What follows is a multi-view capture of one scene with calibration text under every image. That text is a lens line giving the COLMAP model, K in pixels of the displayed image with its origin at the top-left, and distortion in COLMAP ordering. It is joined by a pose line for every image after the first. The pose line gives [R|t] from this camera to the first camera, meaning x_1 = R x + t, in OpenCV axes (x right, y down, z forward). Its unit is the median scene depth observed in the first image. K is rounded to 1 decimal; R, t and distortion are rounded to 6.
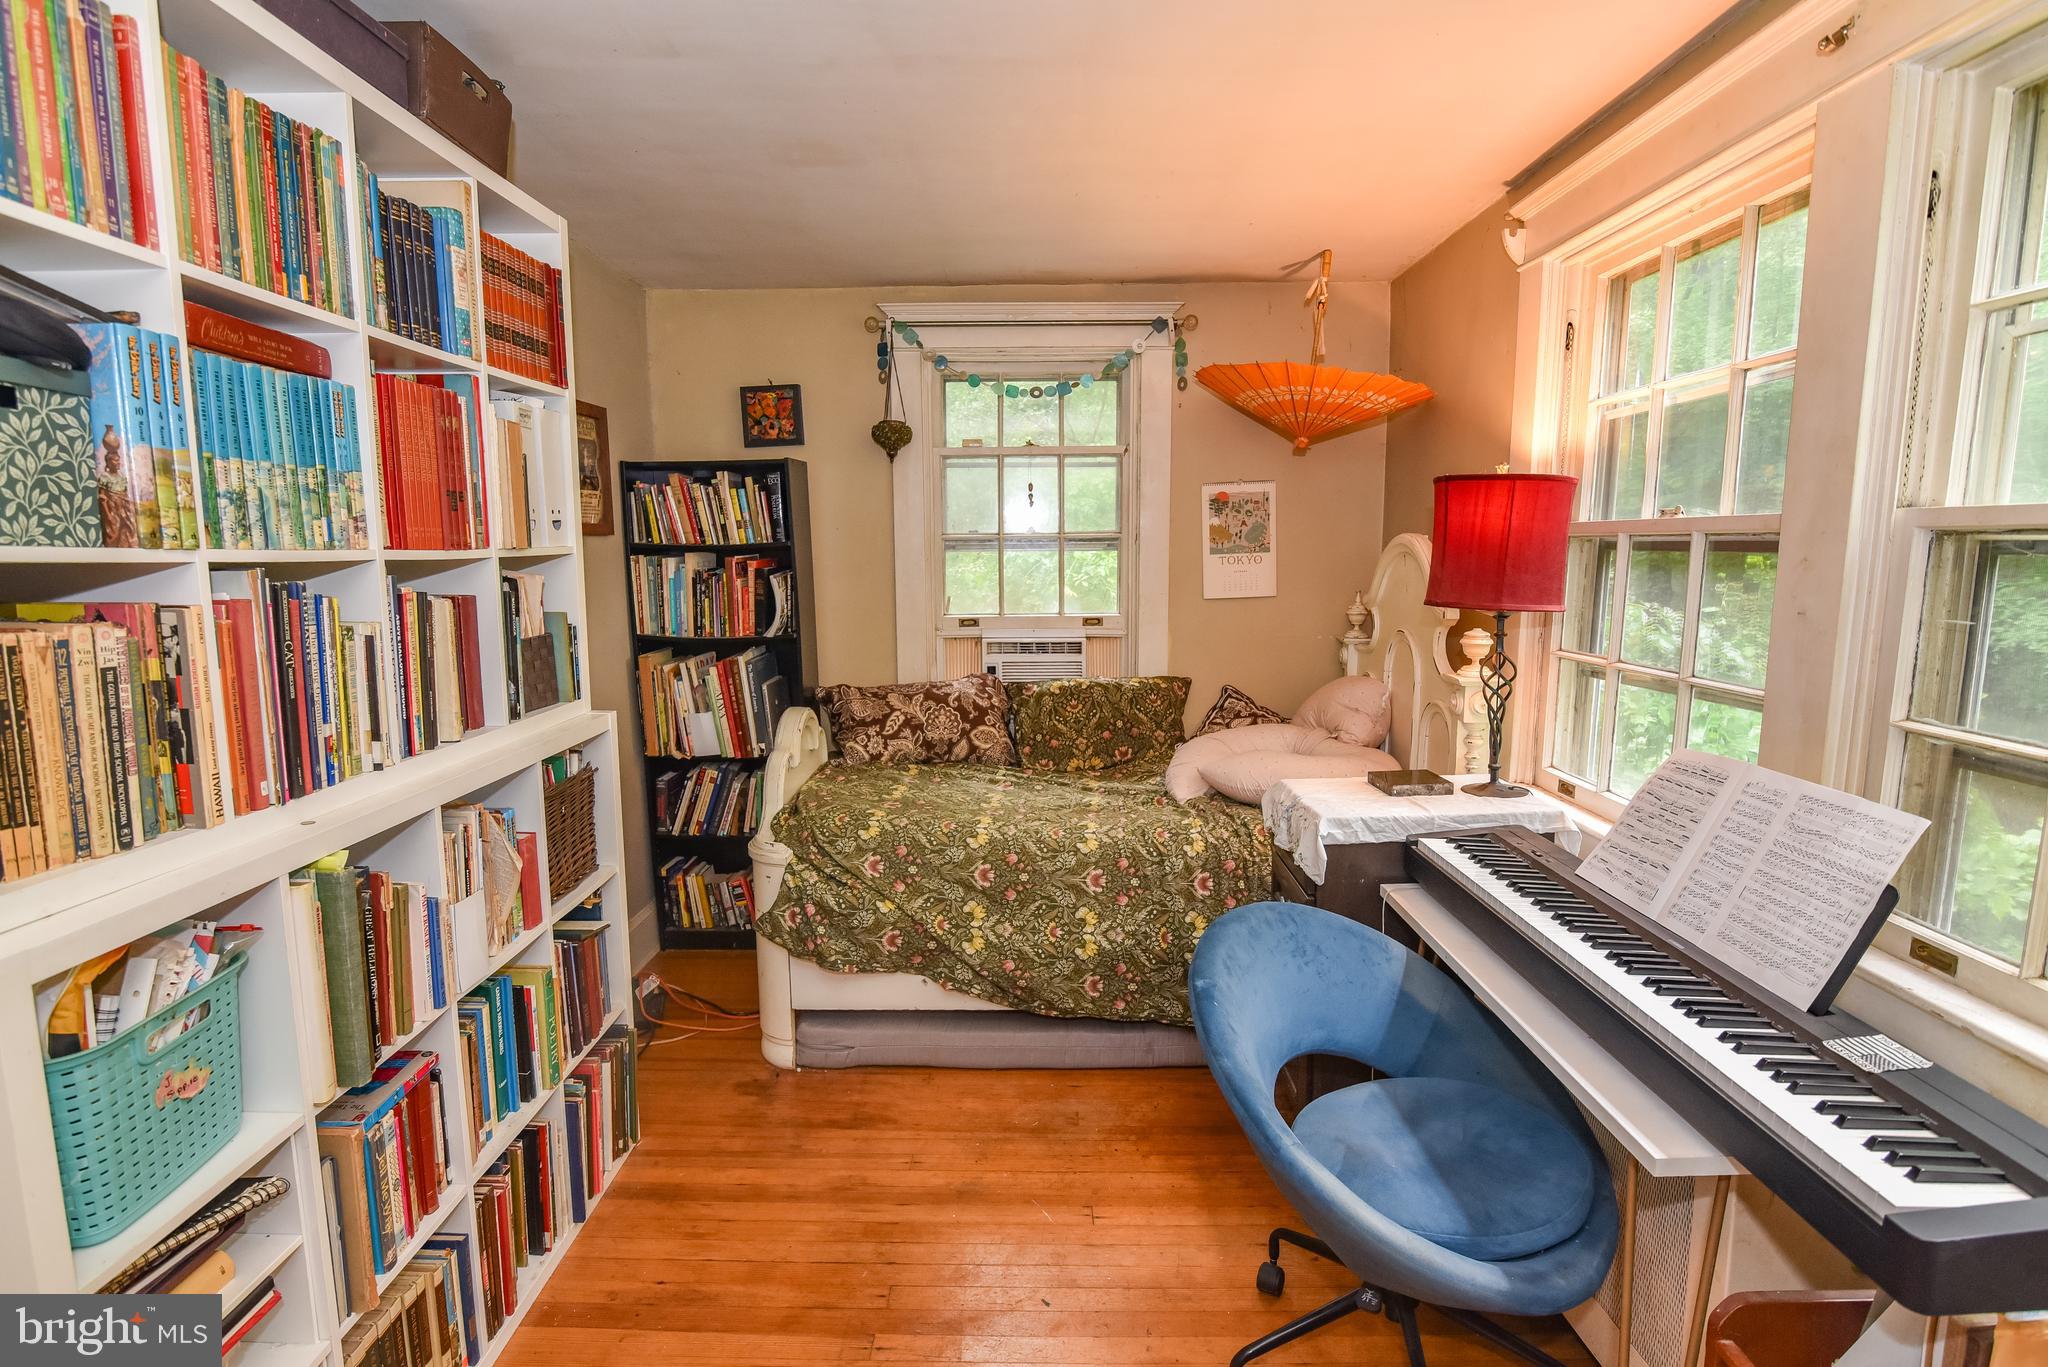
lens RADIAL K [[969.0, 0, 993.9], [0, 969.0, 670.3], [0, 0, 1]] dist [-0.019144, -0.000155]
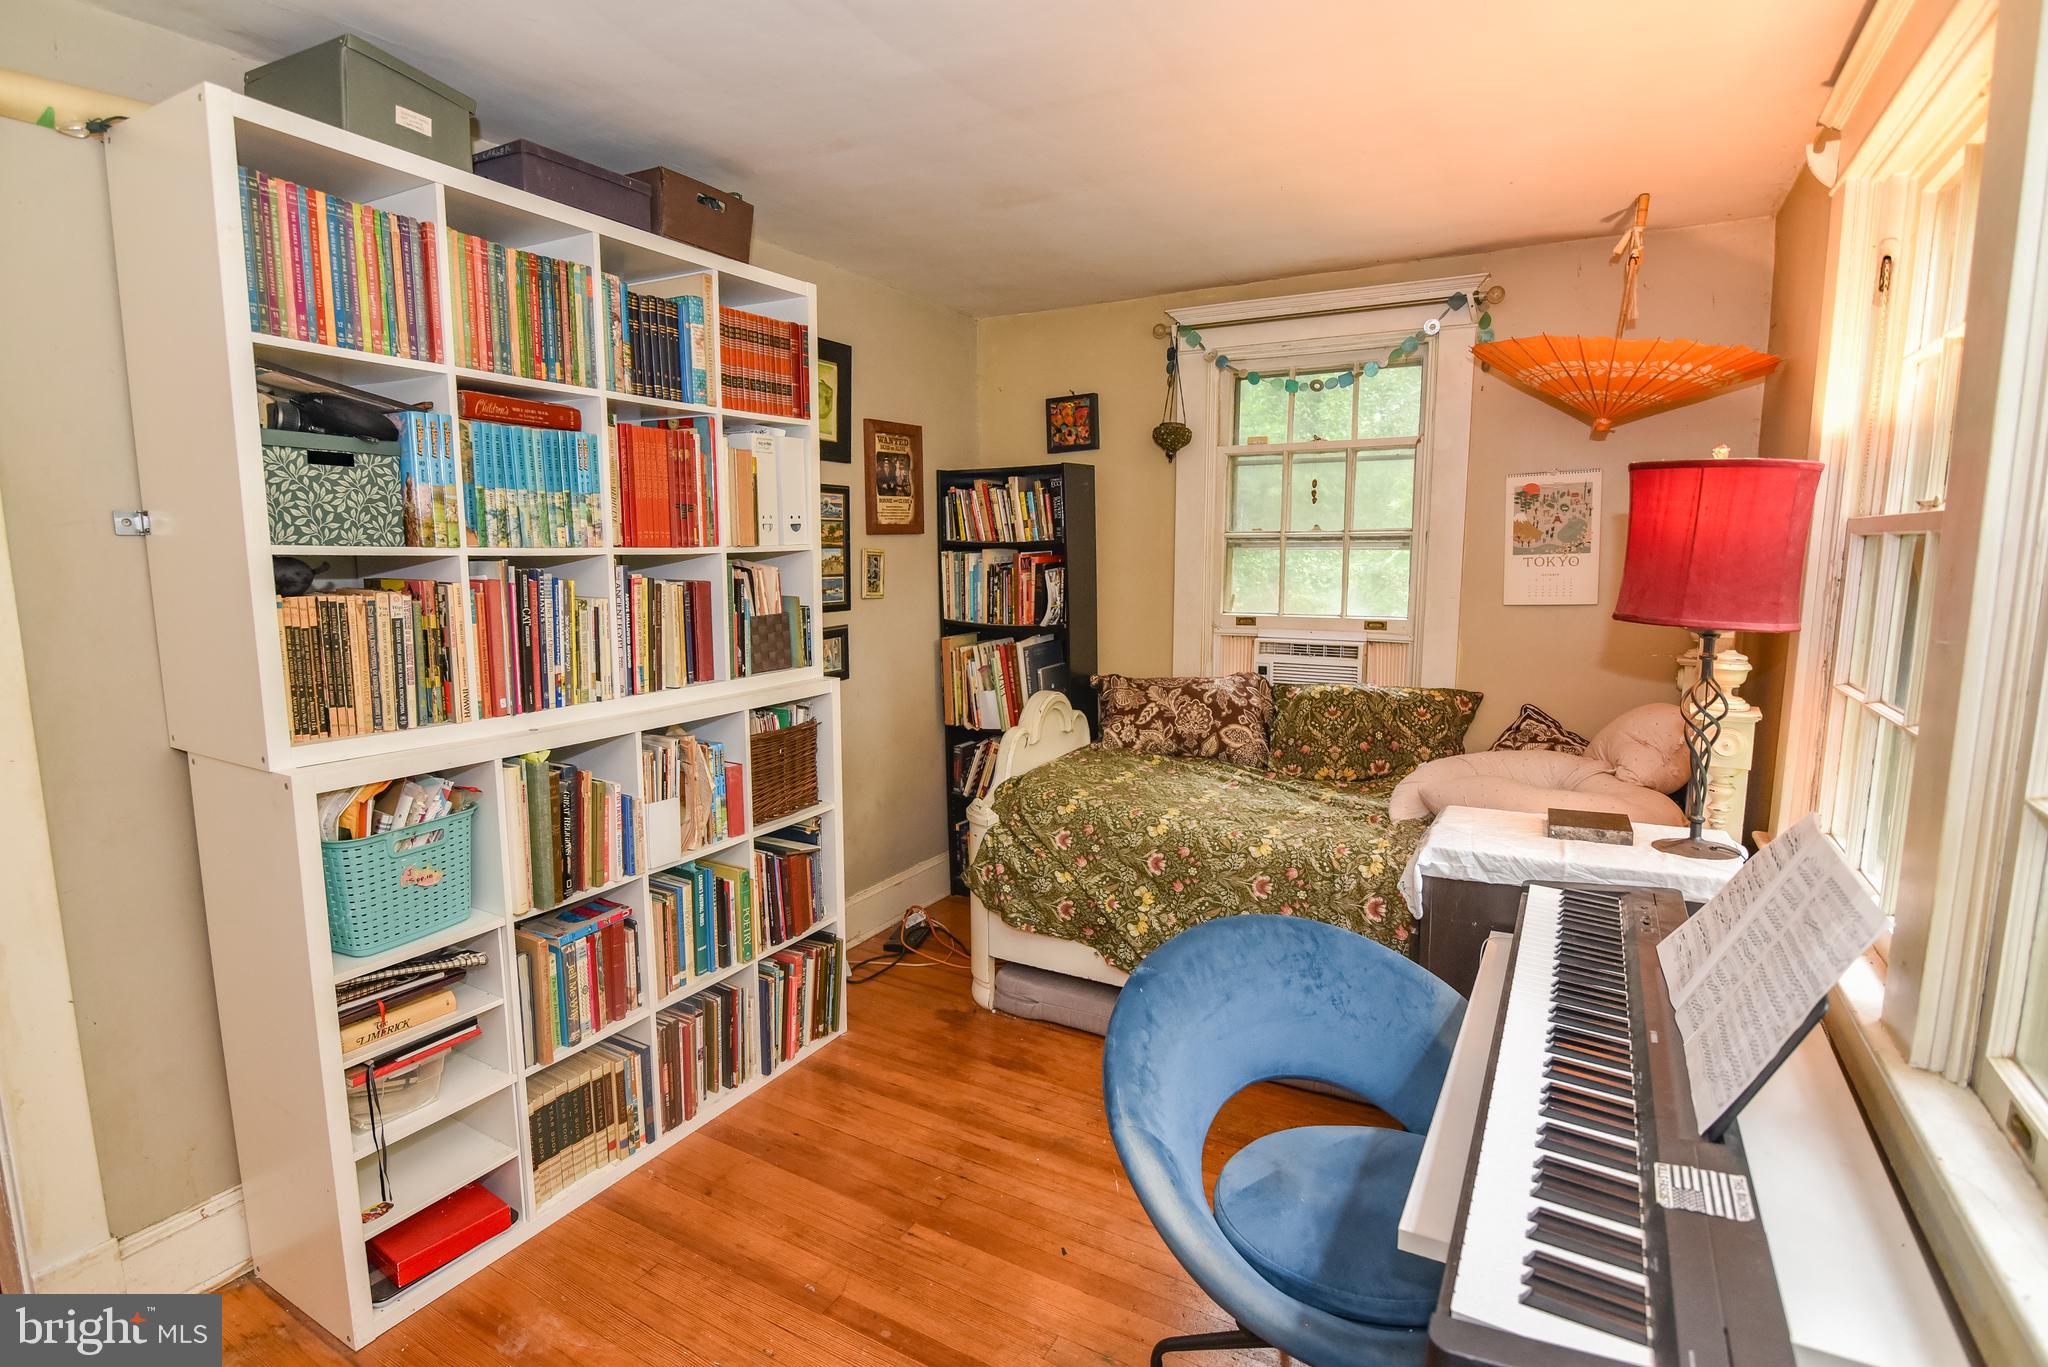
lens RADIAL K [[969.0, 0, 992.7], [0, 969.0, 665.8], [0, 0, 1]] dist [-0.019144, -0.000155]
pose [[0.878768, 0.062152, -0.473185, 0.413141], [-0.061932, 0.997951, 0.016063, -0.006145], [0.473213, 0.015189, 0.880817, 0.005718]]
